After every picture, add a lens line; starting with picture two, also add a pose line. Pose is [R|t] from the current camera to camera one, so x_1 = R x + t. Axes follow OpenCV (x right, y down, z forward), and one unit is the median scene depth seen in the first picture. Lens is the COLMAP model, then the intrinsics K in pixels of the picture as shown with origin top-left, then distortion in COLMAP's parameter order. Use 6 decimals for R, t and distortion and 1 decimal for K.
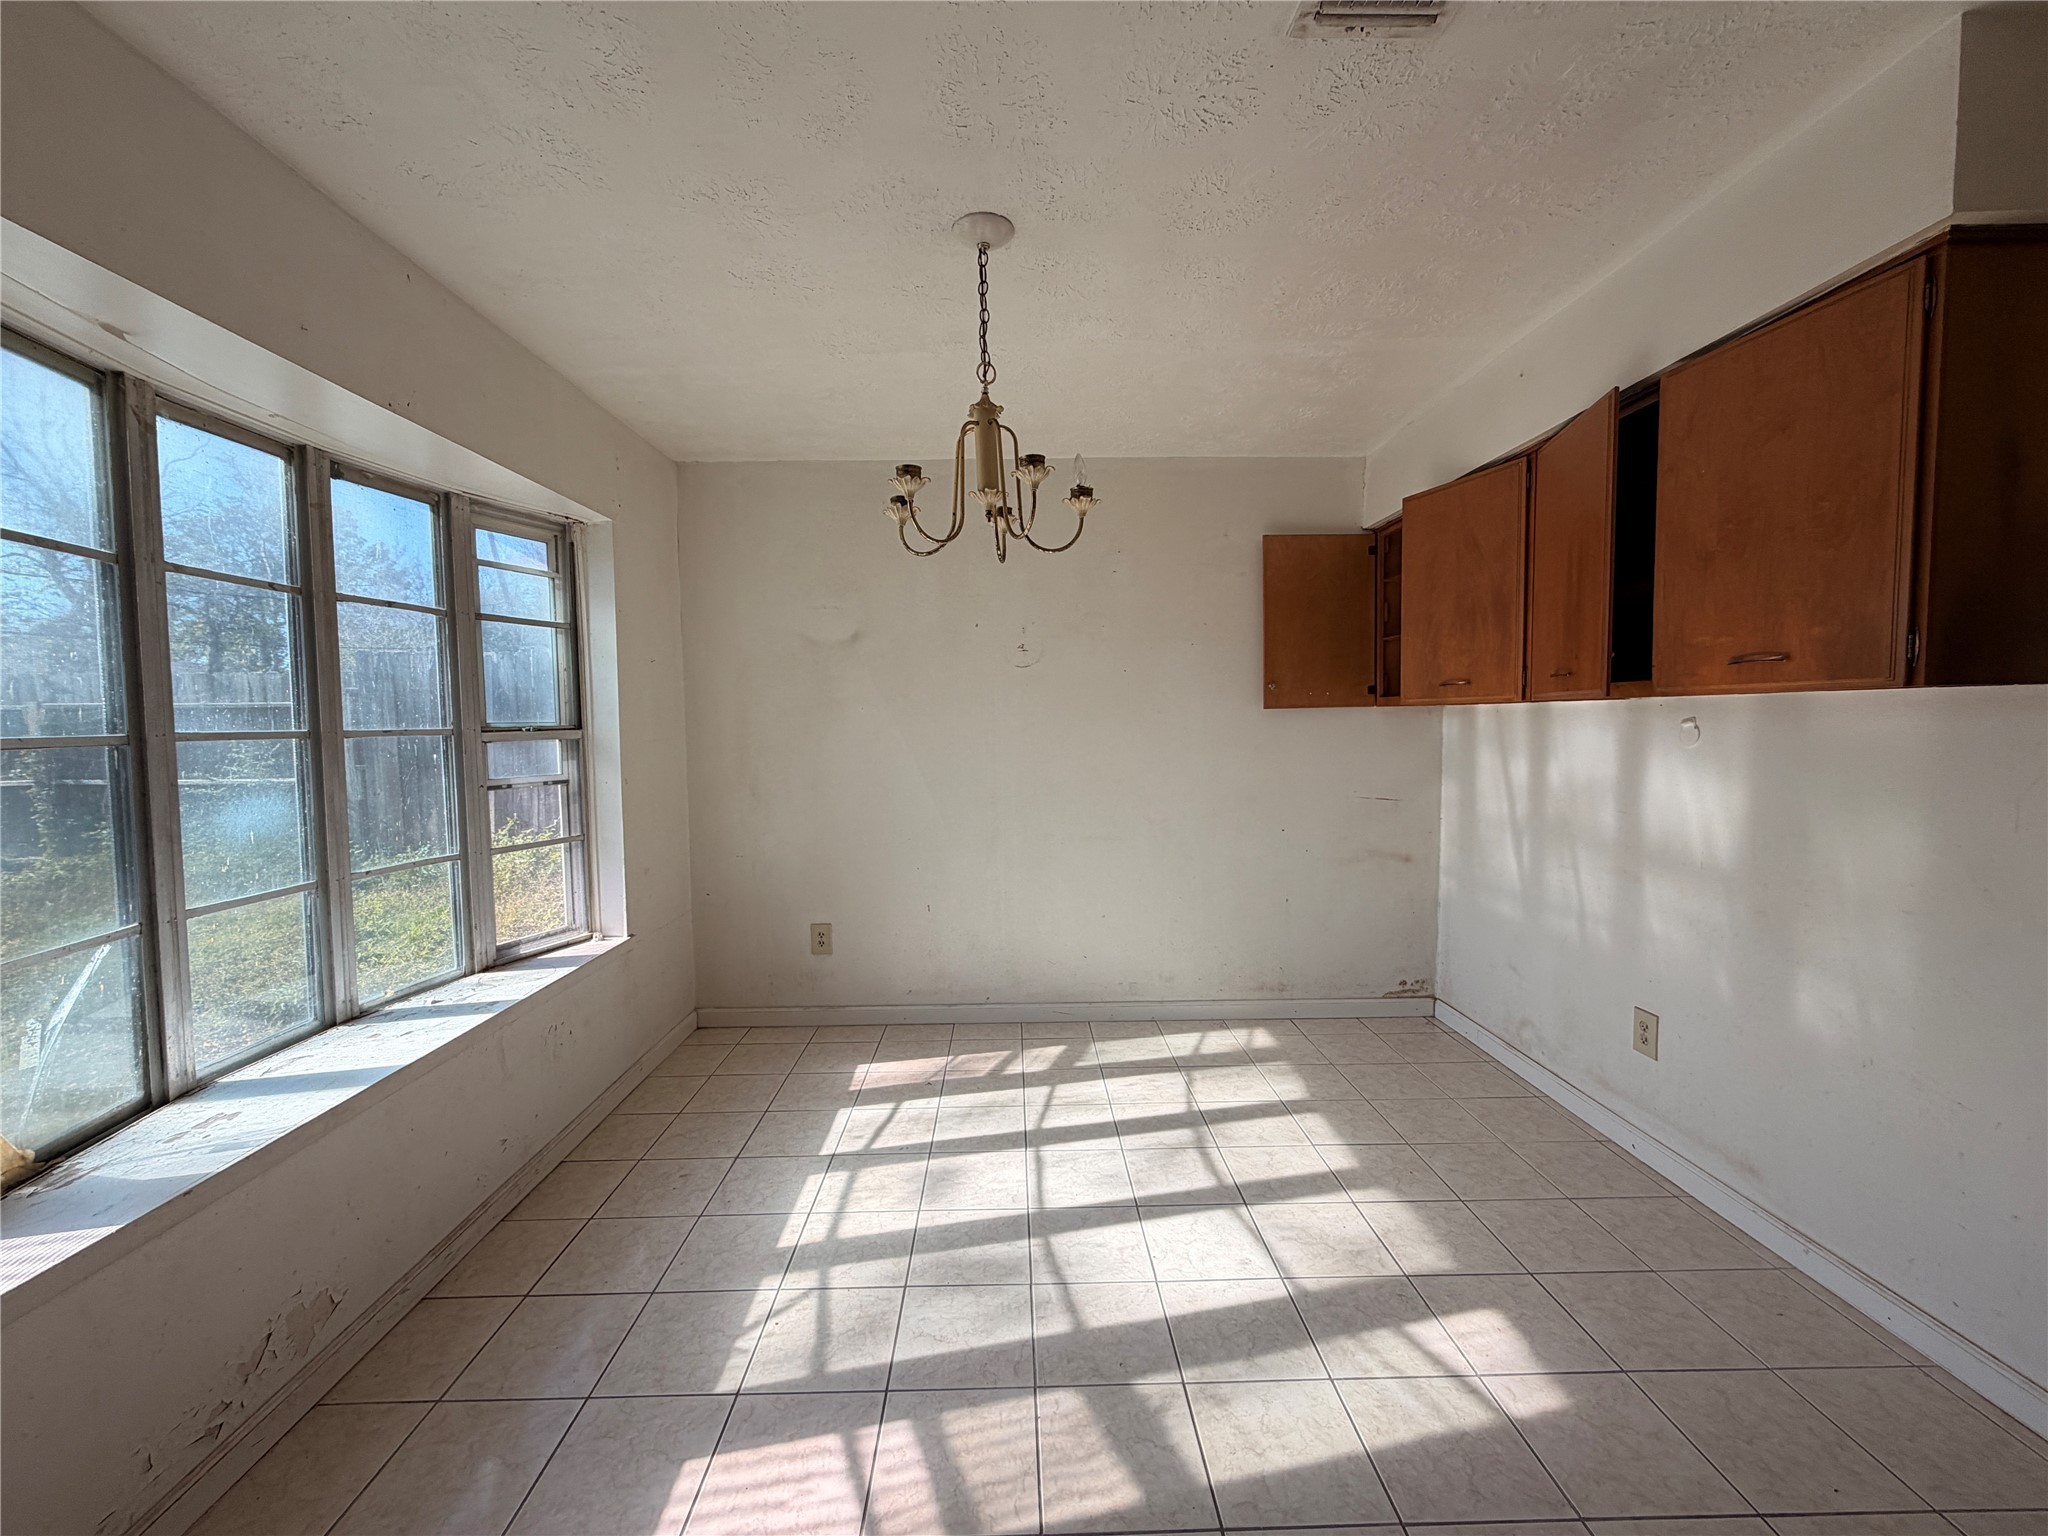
lens RADIAL K [[811.6, 0, 1025.0], [0, 811.6, 765.7], [0, 0, 1]] dist [0.001700, 0.000222]
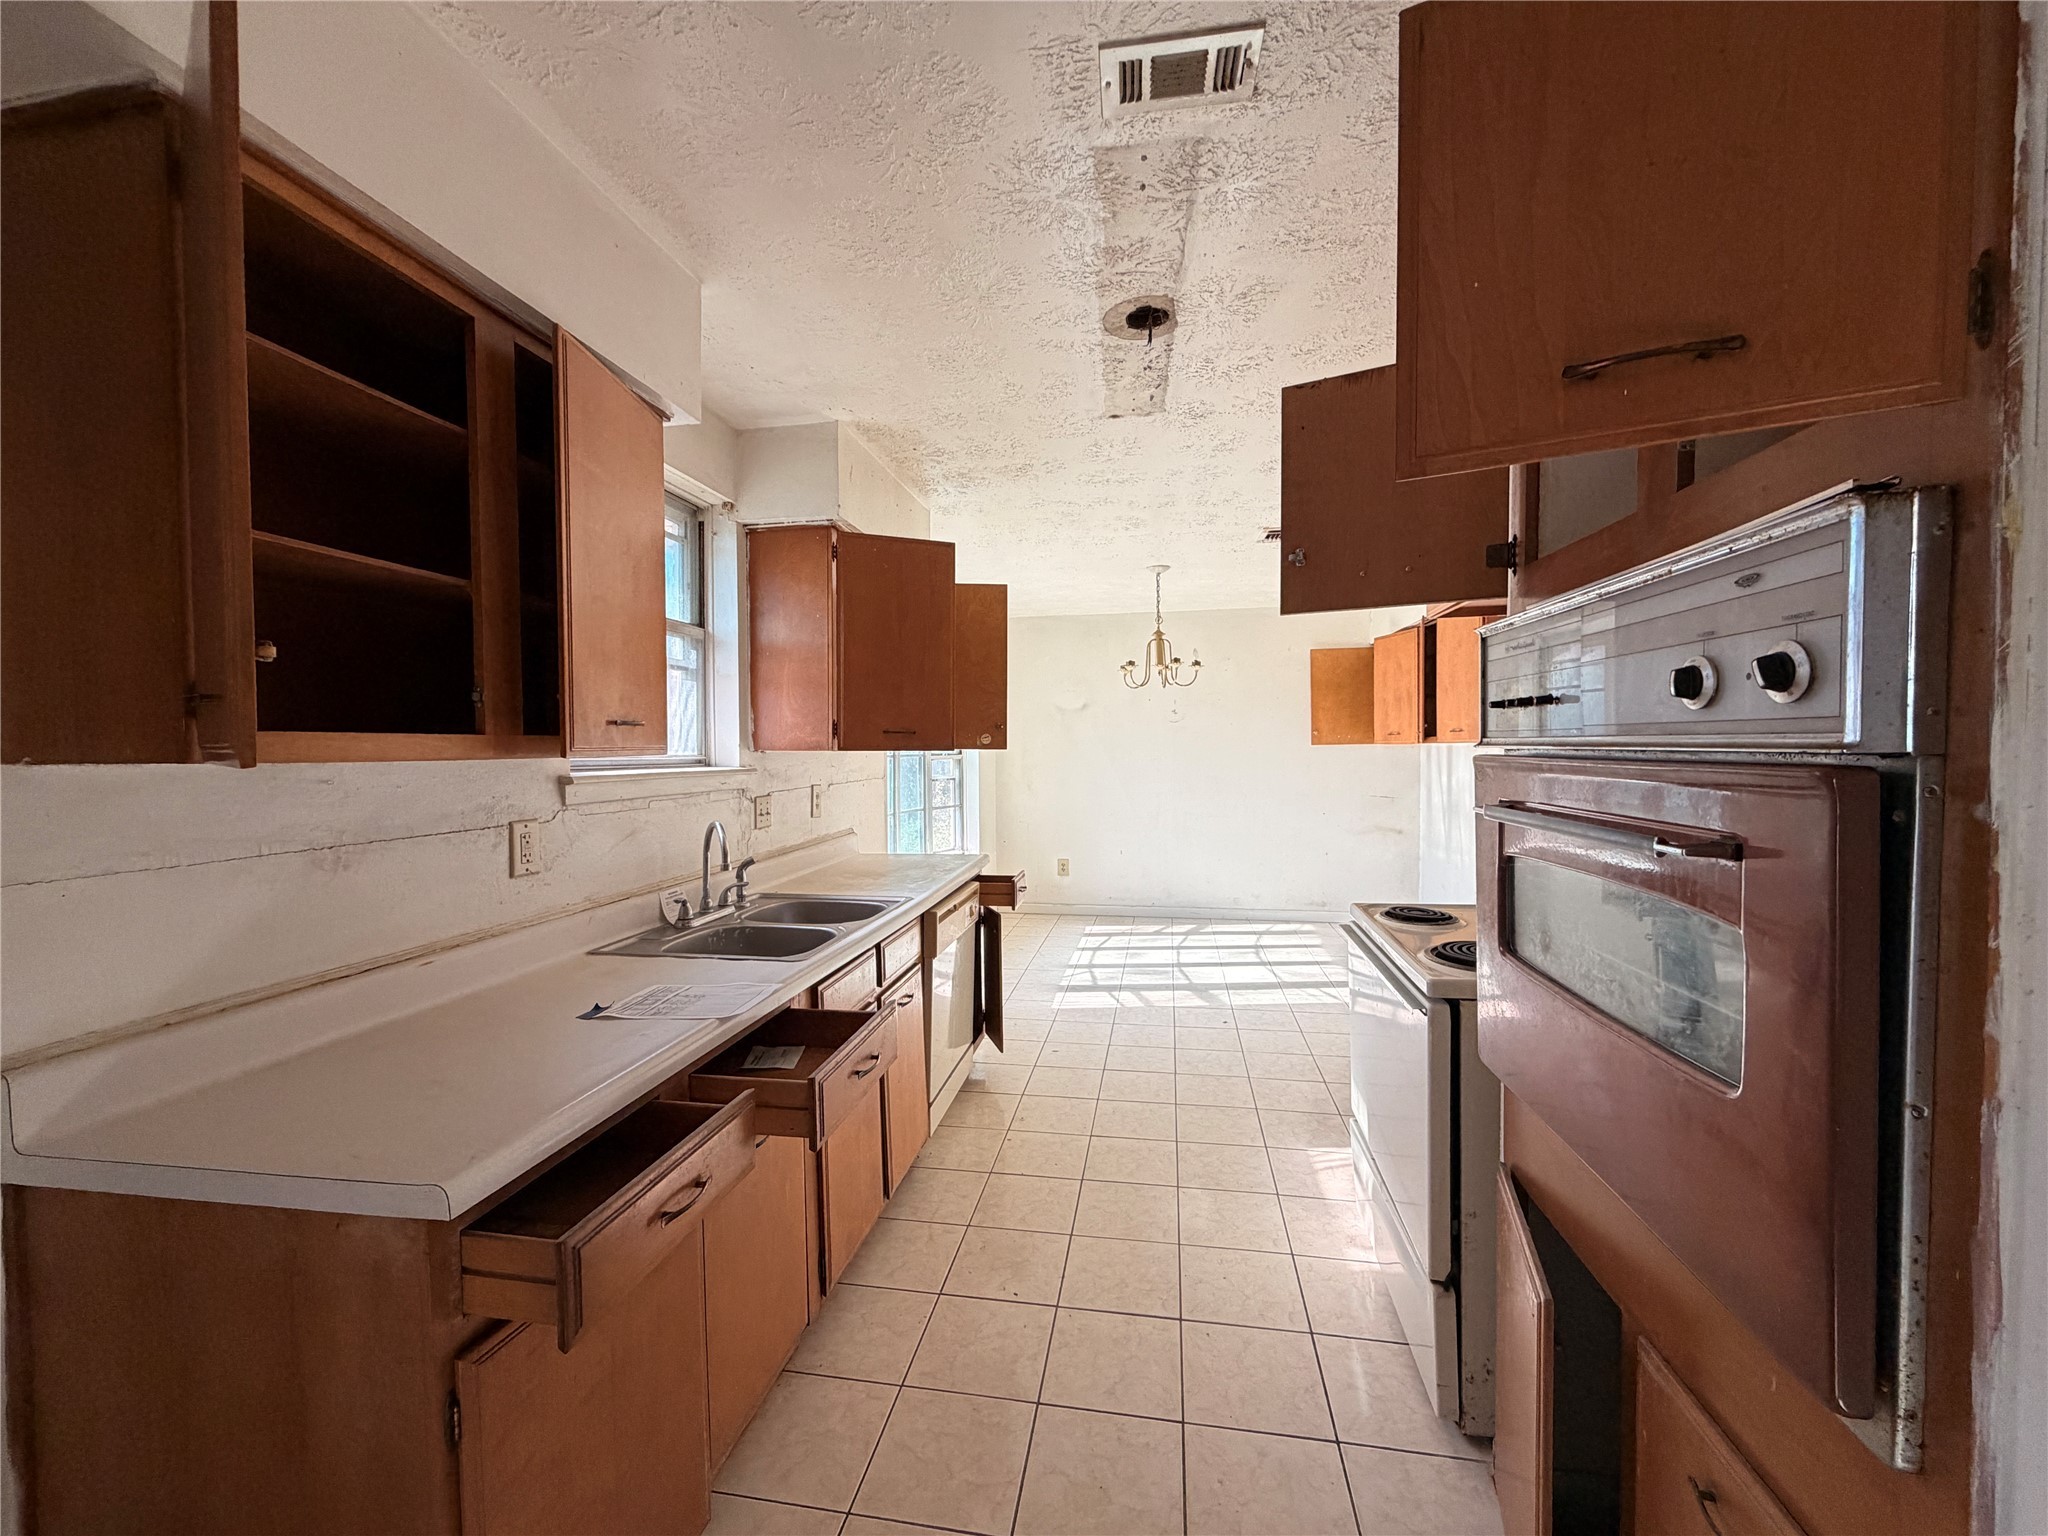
lens RADIAL K [[811.6, 0, 1023.9], [0, 811.6, 769.8], [0, 0, 1]] dist [0.001700, 0.000222]
pose [[0.980467, 0.009085, -0.196474, 0.044381], [-0.014835, 0.999503, -0.027816, 0.081132], [0.196123, 0.030187, 0.980114, -1.658446]]
